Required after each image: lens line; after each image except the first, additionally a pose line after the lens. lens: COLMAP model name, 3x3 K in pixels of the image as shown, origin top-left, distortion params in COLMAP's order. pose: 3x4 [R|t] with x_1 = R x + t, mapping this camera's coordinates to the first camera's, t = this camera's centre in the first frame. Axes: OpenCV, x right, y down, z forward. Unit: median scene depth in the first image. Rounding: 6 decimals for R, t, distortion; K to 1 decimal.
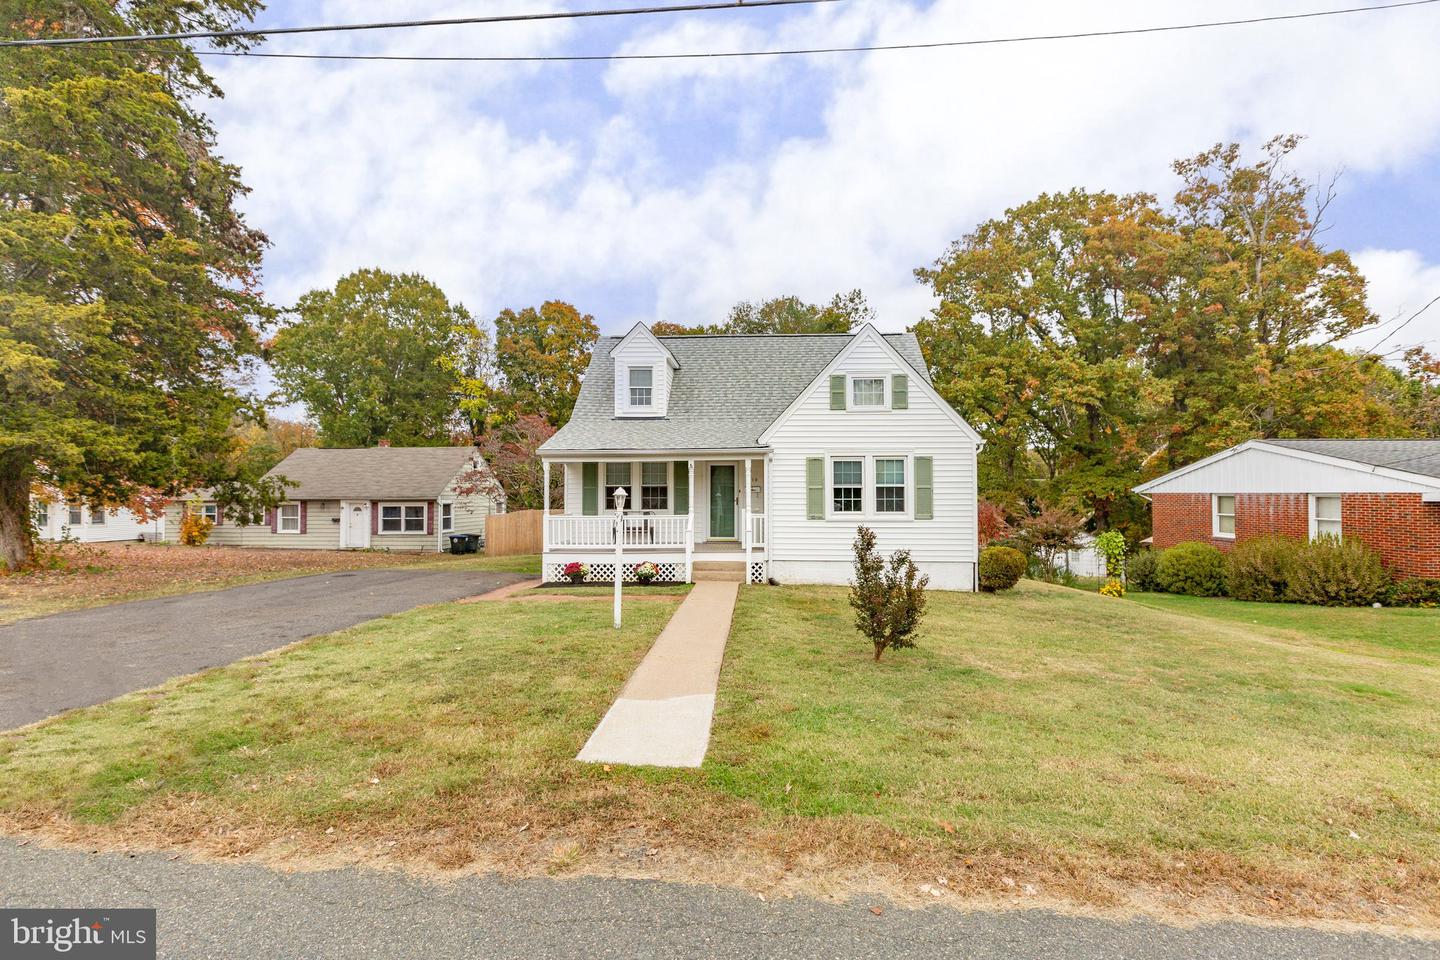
lens RADIAL K [[719.9, 0, 694.5], [0, 719.9, 473.5], [0, 0, 1]] dist [0.001888, 0.000411]
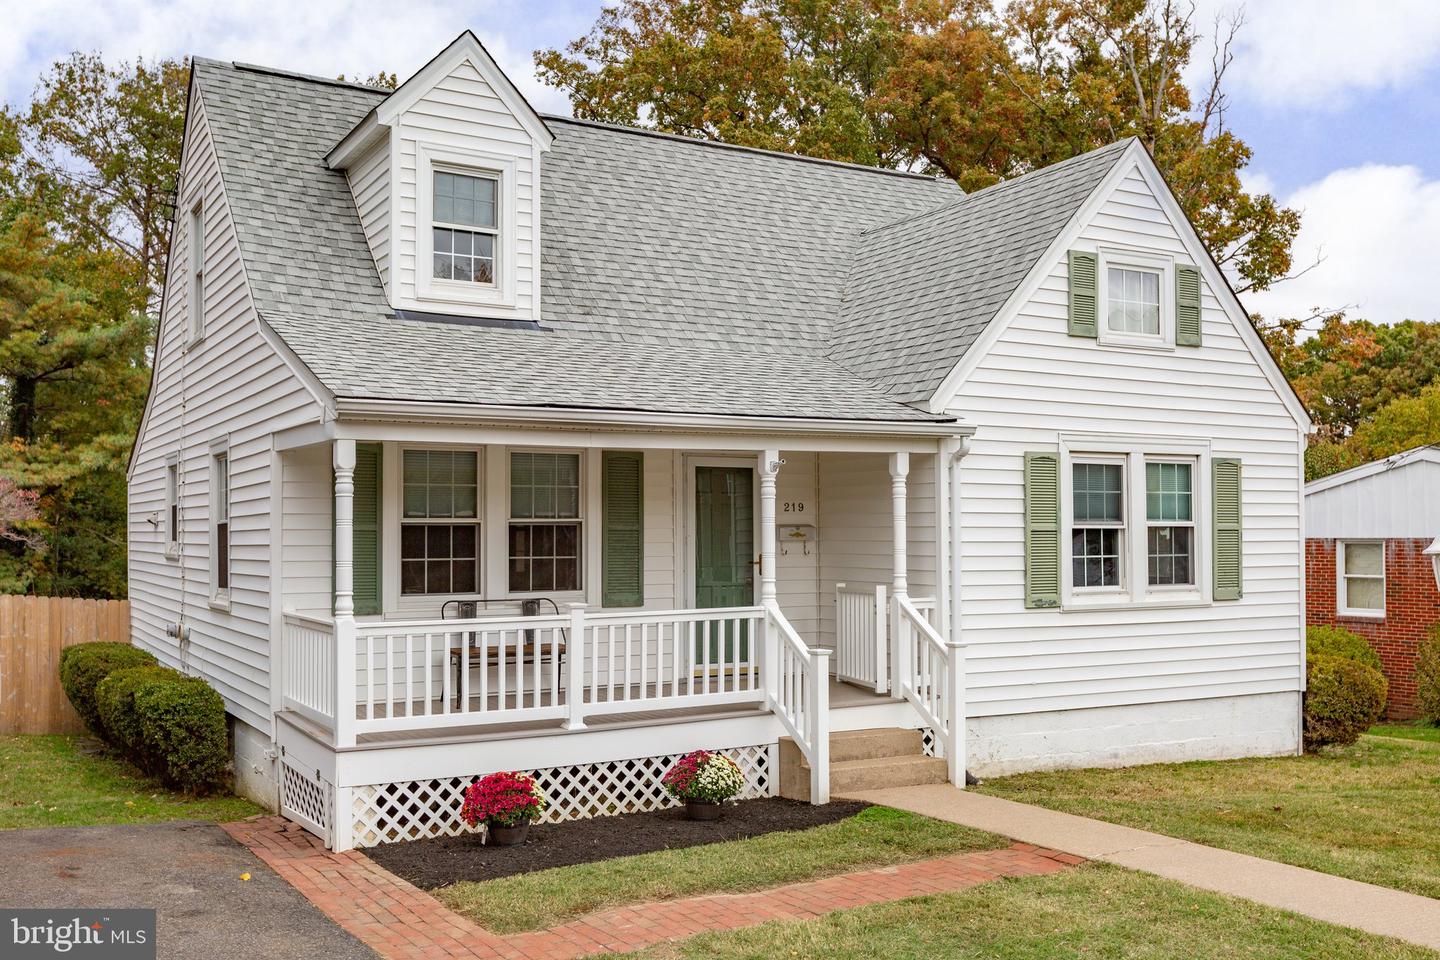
lens RADIAL K [[1512.7, 0, 755.6], [0, 1512.7, 488.0], [0, 0, 1]] dist [0.005431, -0.001904]
pose [[0.802888, 0.017481, 0.595873, -0.447871], [-0.014045, 0.999847, -0.010408, 0.008141], [-0.595964, -0.000012, 0.803011, 0.413612]]
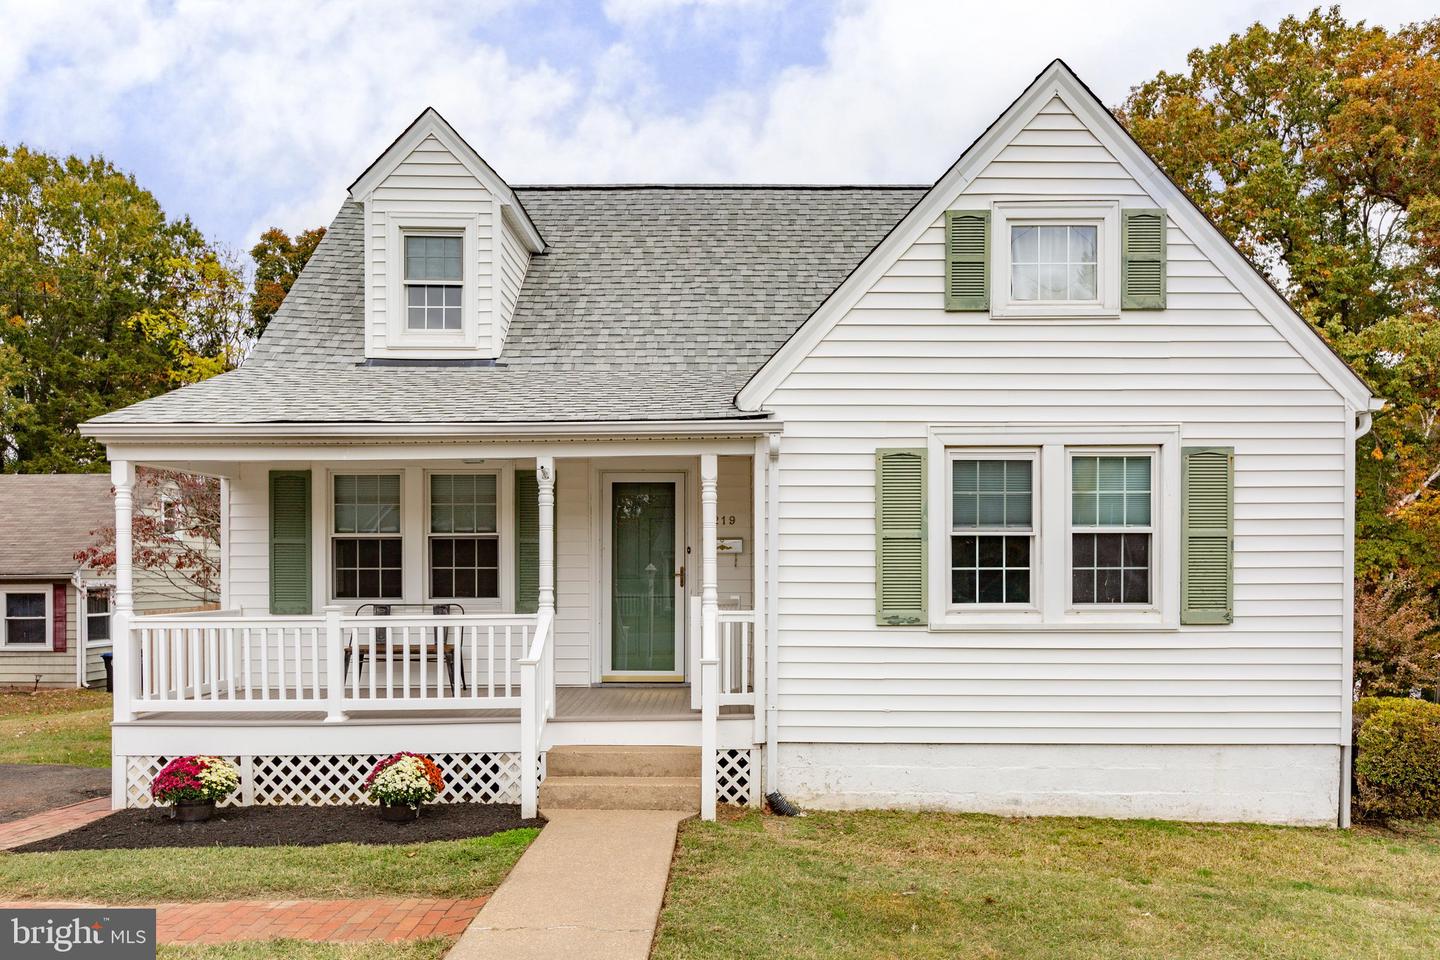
lens RADIAL K [[1094.5, 0, 716.7], [0, 1094.5, 583.7], [0, 0, 1]] dist [0.003814, -0.000850]
pose [[0.997456, 0.000609, 0.071278, 0.040128], [-0.003094, 0.999391, 0.034767, 0.024370], [-0.071213, -0.034899, 0.996850, 0.466276]]
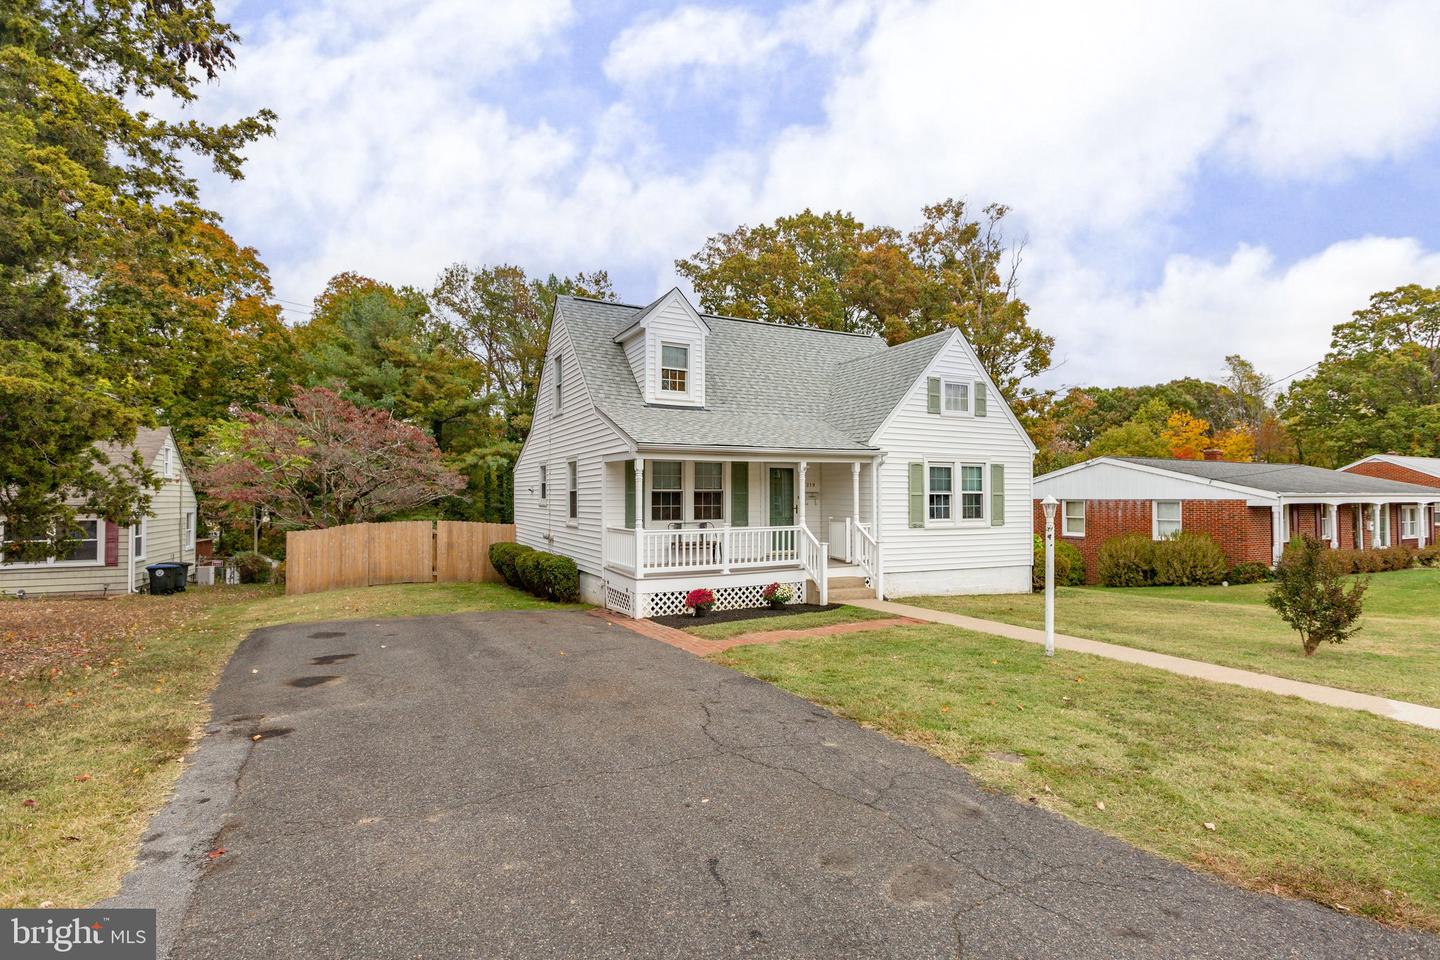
lens RADIAL K [[801.4, 0, 735.6], [0, 801.4, 472.2], [0, 0, 1]] dist [0.003564, 0.000595]
pose [[0.832339, 0.018662, 0.553953, -0.599515], [-0.016126, 0.999825, -0.009452, 0.004456], [-0.554033, -0.001066, 0.832494, 0.249858]]
